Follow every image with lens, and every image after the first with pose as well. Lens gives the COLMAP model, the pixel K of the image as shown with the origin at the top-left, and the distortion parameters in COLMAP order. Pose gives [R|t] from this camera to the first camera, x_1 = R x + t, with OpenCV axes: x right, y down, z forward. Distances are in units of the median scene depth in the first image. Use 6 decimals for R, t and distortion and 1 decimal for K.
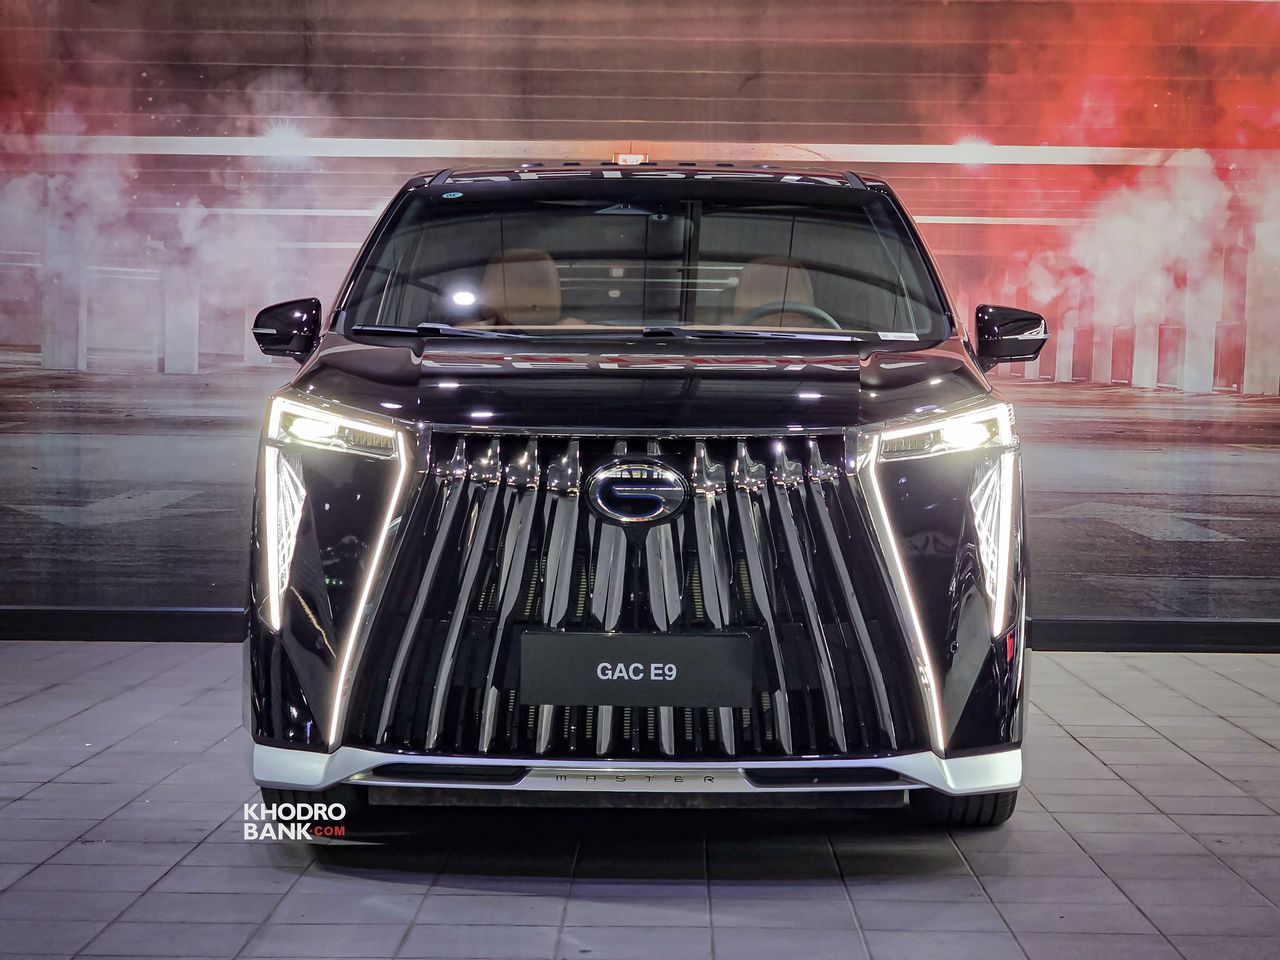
lens RADIAL K [[2343.8, 0, 640.0], [0, 2343.8, 480.0], [0, 0, 1]] dist [0.001950, 0.108216]
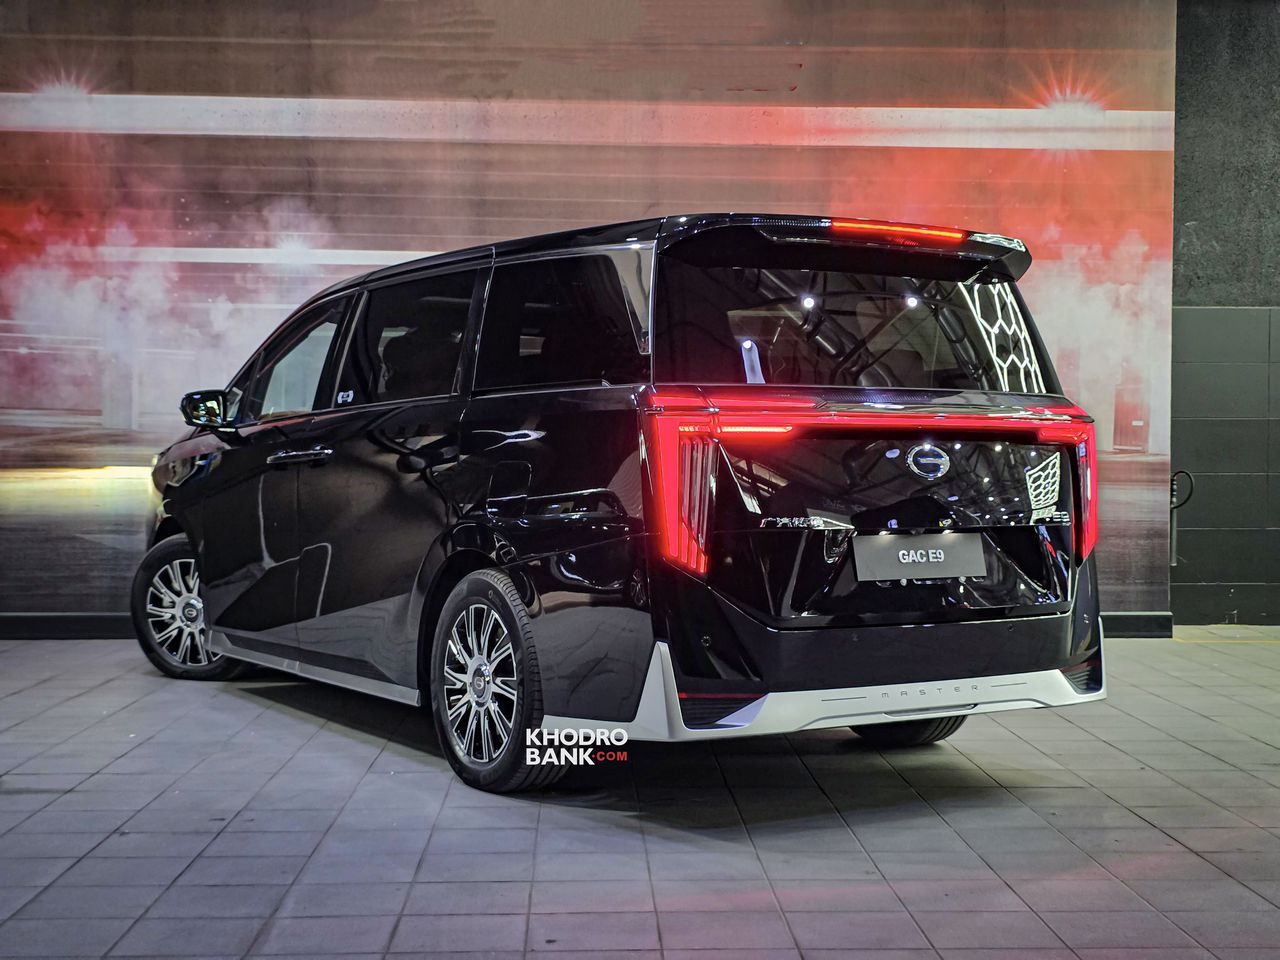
lens RADIAL K [[1549.2, 0, 640.0], [0, 1549.2, 480.0], [0, 0, 1]] dist [0.071354, -0.210410]
pose [[0.998011, -0.006793, 0.062681, -0.014987], [0.007014, 0.999970, -0.003307, -0.014316], [-0.062657, 0.003740, 0.998028, 0.129982]]
